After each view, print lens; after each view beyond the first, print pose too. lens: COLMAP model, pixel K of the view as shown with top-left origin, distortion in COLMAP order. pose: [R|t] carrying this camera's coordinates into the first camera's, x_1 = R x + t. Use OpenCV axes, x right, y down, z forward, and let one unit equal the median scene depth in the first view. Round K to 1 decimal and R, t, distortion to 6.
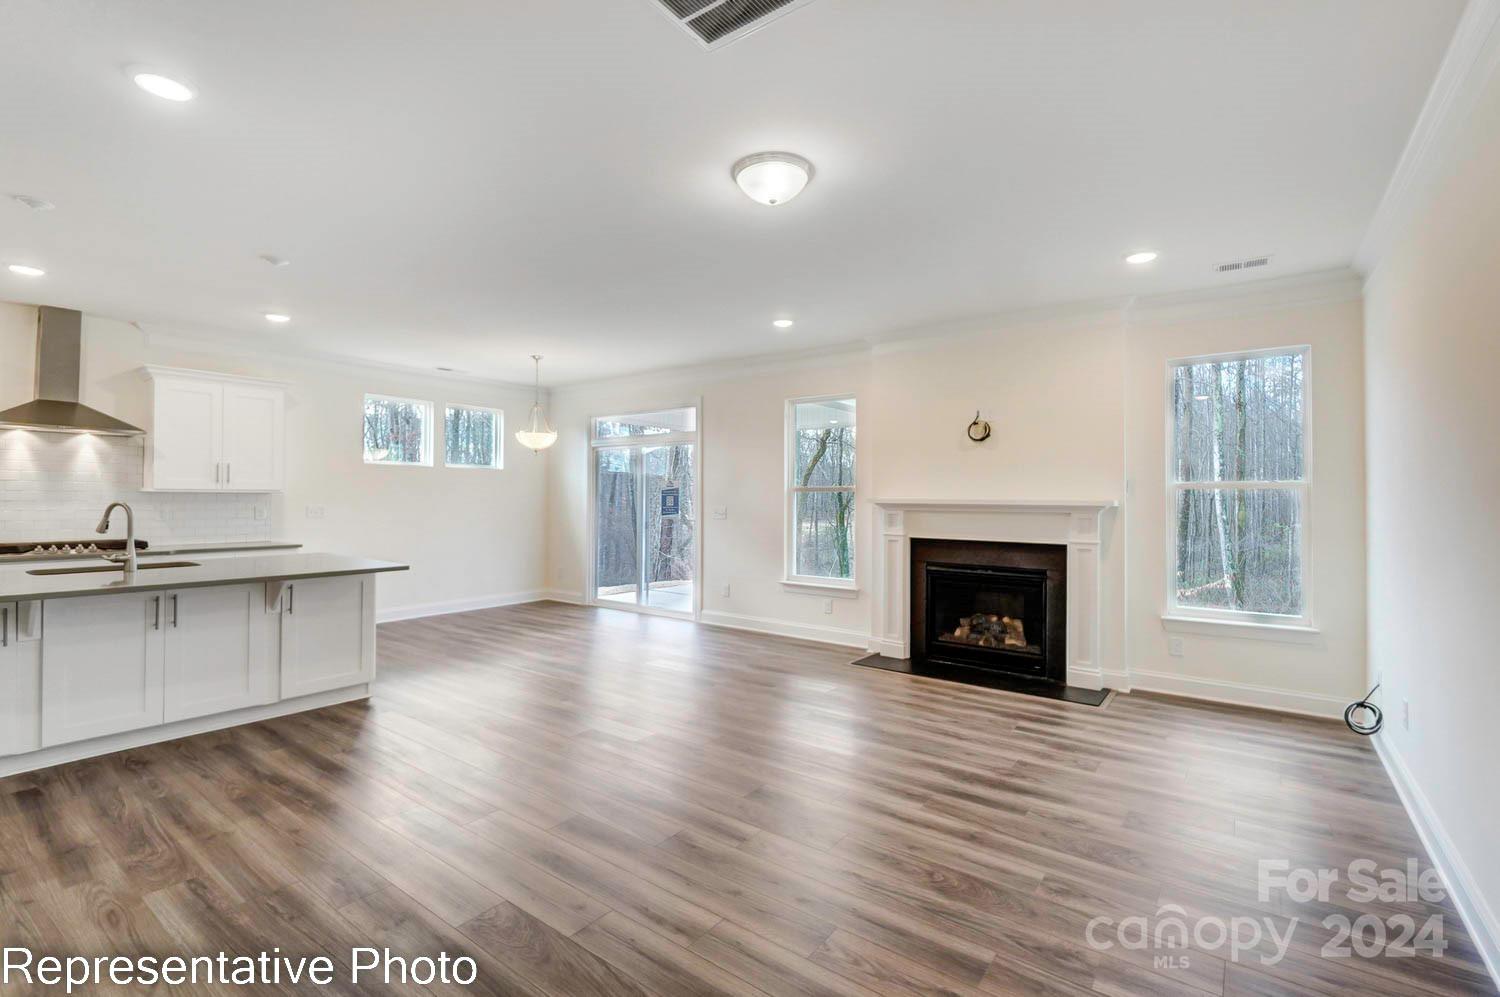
lens RADIAL K [[666.8, 0, 751.8], [0, 666.8, 493.3], [0, 0, 1]] dist [-0.002603, -0.000970]
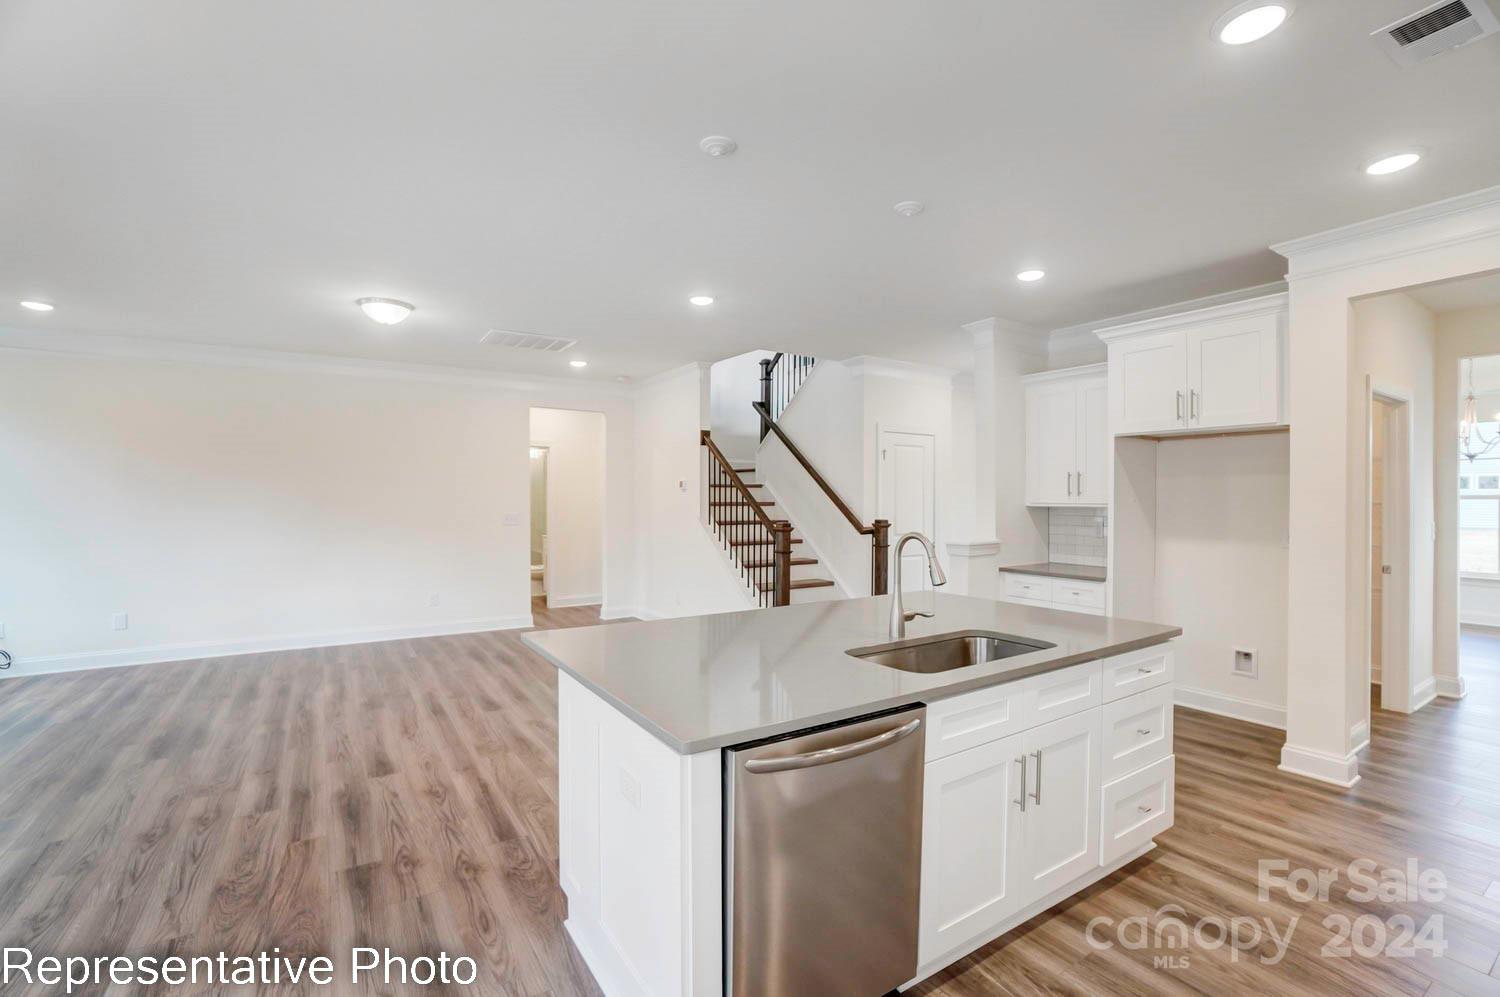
lens RADIAL K [[667.8, 0, 750.0], [0, 667.8, 496.1], [0, 0, 1]] dist [-0.066551, 0.024555]
pose [[-0.939209, -0.006198, 0.343289, -0.721564], [-0.010071, 0.999904, -0.009498, -0.009505], [-0.343197, -0.012378, -0.939182, 1.181640]]
